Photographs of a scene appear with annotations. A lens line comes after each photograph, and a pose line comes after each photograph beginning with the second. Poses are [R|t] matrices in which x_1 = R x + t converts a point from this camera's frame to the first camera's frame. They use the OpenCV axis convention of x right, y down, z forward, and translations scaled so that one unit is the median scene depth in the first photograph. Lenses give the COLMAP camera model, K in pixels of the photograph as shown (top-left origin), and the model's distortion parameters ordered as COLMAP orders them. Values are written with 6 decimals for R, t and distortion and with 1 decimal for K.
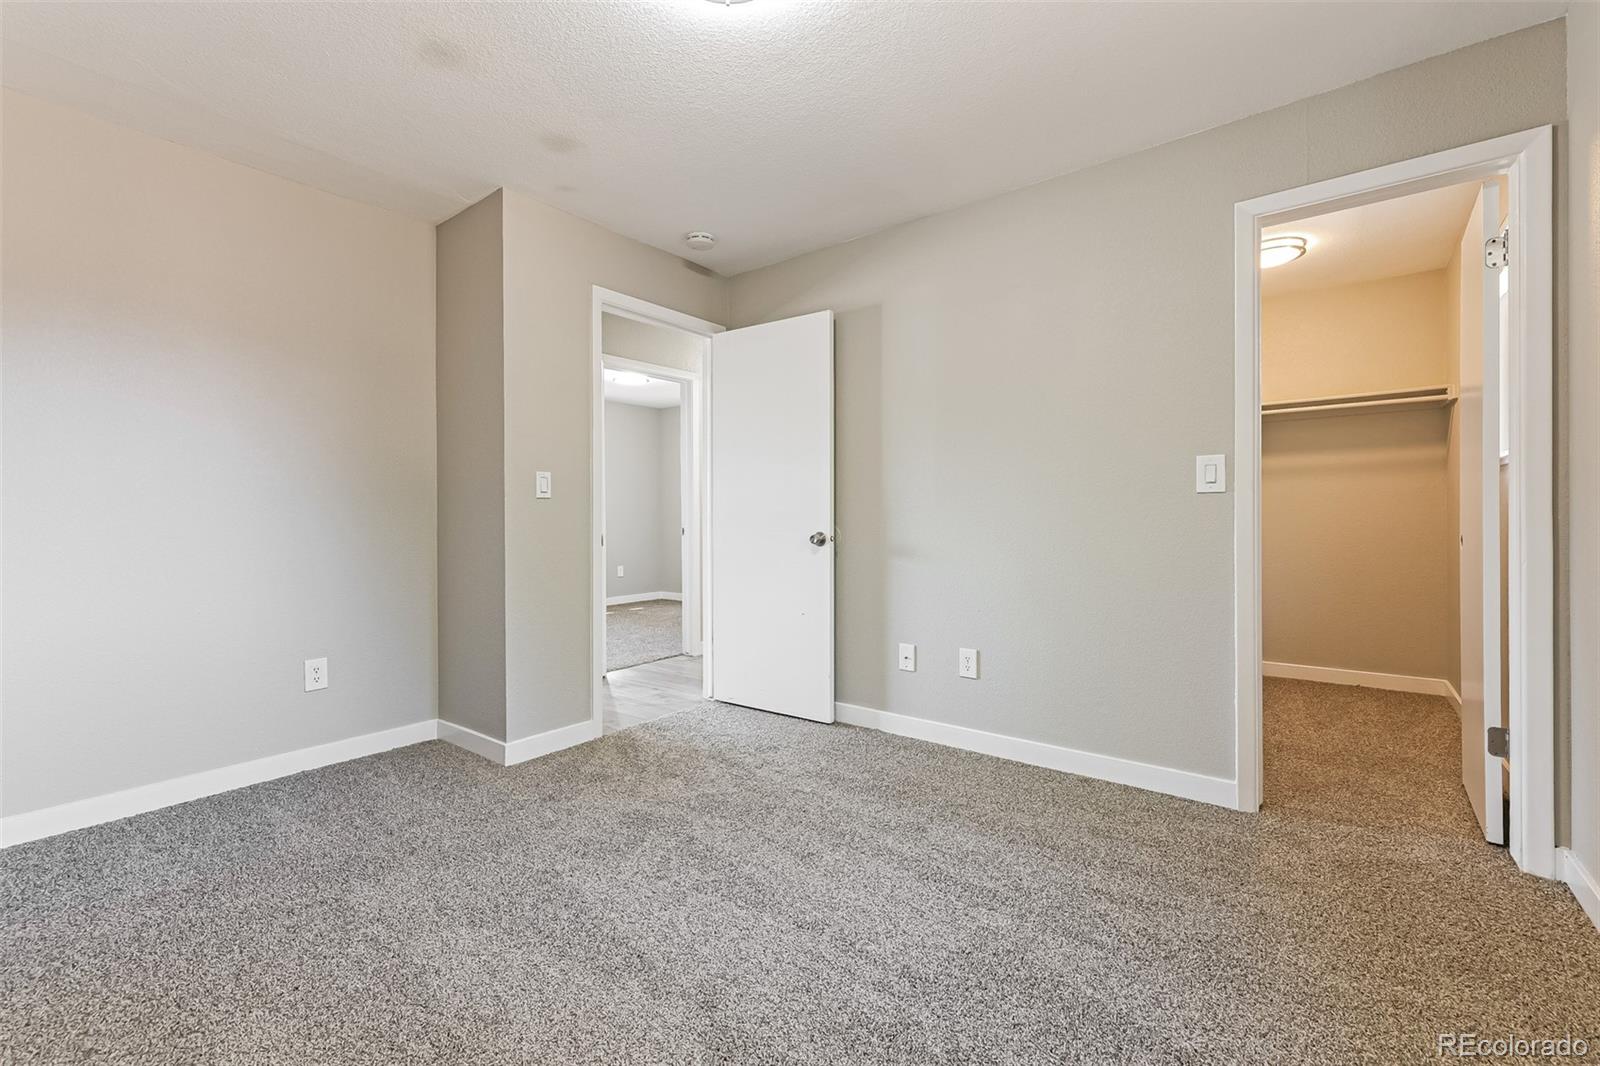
lens RADIAL K [[675.9, 0, 788.0], [0, 675.9, 522.5], [0, 0, 1]] dist [0.002848, 0.000251]
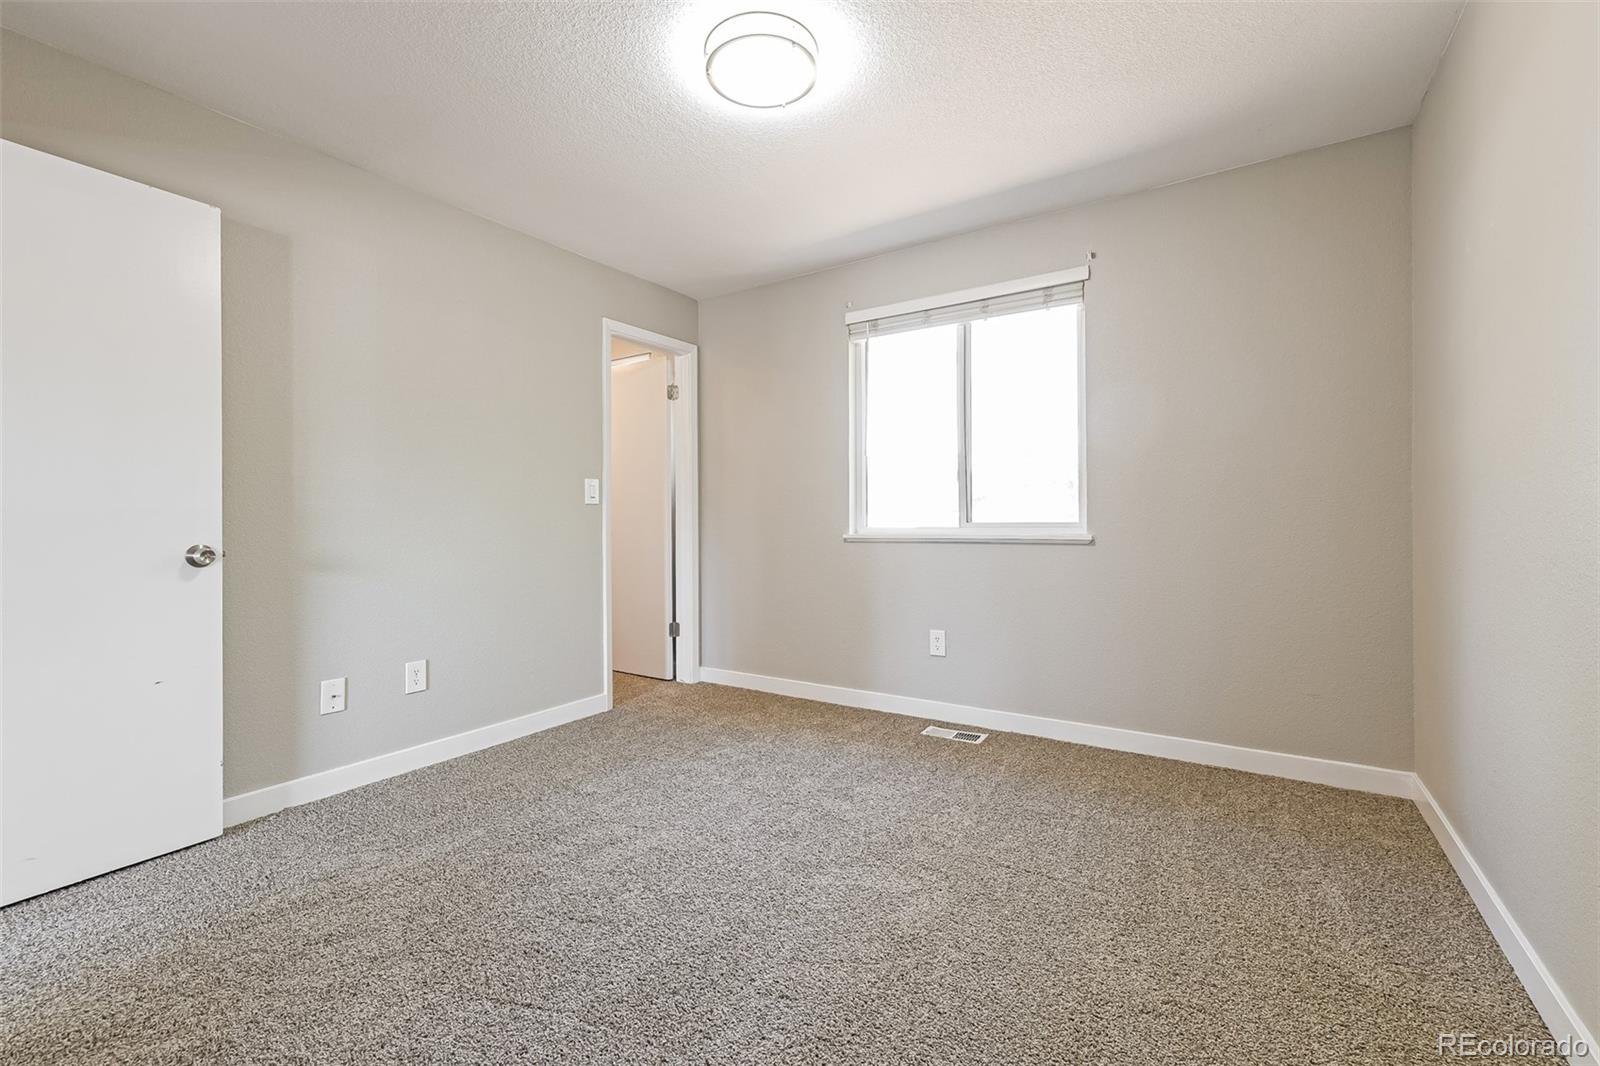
lens RADIAL K [[675.9, 0, 788.0], [0, 675.9, 522.5], [0, 0, 1]] dist [0.002848, 0.000251]
pose [[-0.075175, -0.000833, 0.997170, -0.673799], [0.011901, 0.999928, 0.001733, -0.001867], [-0.997099, 0.011998, -0.075160, 0.523402]]
